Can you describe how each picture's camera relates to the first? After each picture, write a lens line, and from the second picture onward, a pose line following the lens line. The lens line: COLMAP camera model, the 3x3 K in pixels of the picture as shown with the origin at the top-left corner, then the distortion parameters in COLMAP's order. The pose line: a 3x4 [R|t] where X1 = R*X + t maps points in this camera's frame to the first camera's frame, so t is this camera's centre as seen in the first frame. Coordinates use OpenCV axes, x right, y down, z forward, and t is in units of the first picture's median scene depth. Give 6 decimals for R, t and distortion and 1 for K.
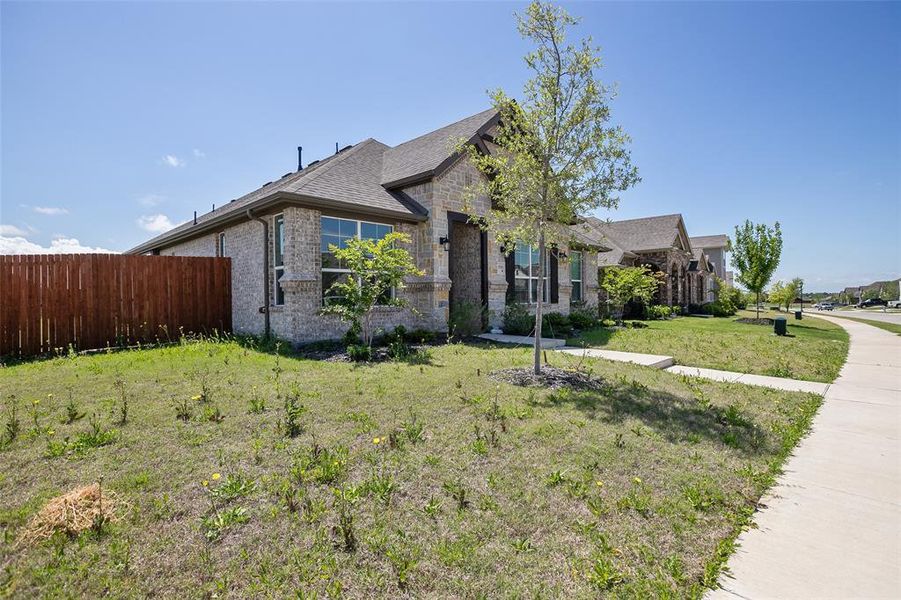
lens RADIAL K [[419.1, 0, 453.5], [0, 419.1, 301.0], [0, 0, 1]] dist [-0.002870, 0.000550]
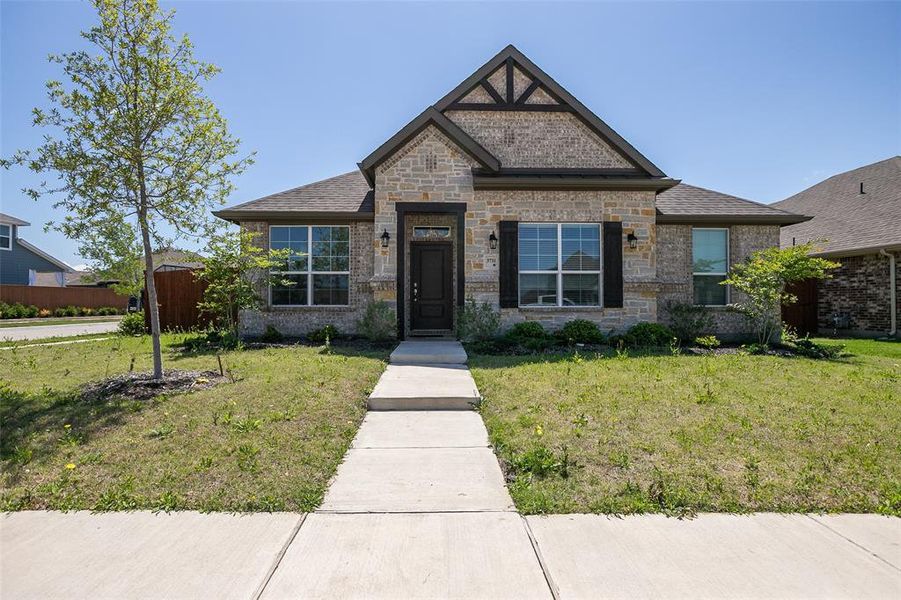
lens RADIAL K [[419.1, 0, 453.5], [0, 419.1, 301.0], [0, 0, 1]] dist [-0.002870, 0.000550]
pose [[0.730521, 0.006612, -0.682859, 0.623296], [-0.012378, 0.999917, -0.003560, 0.000656], [0.682778, 0.011053, 0.730542, 0.375512]]
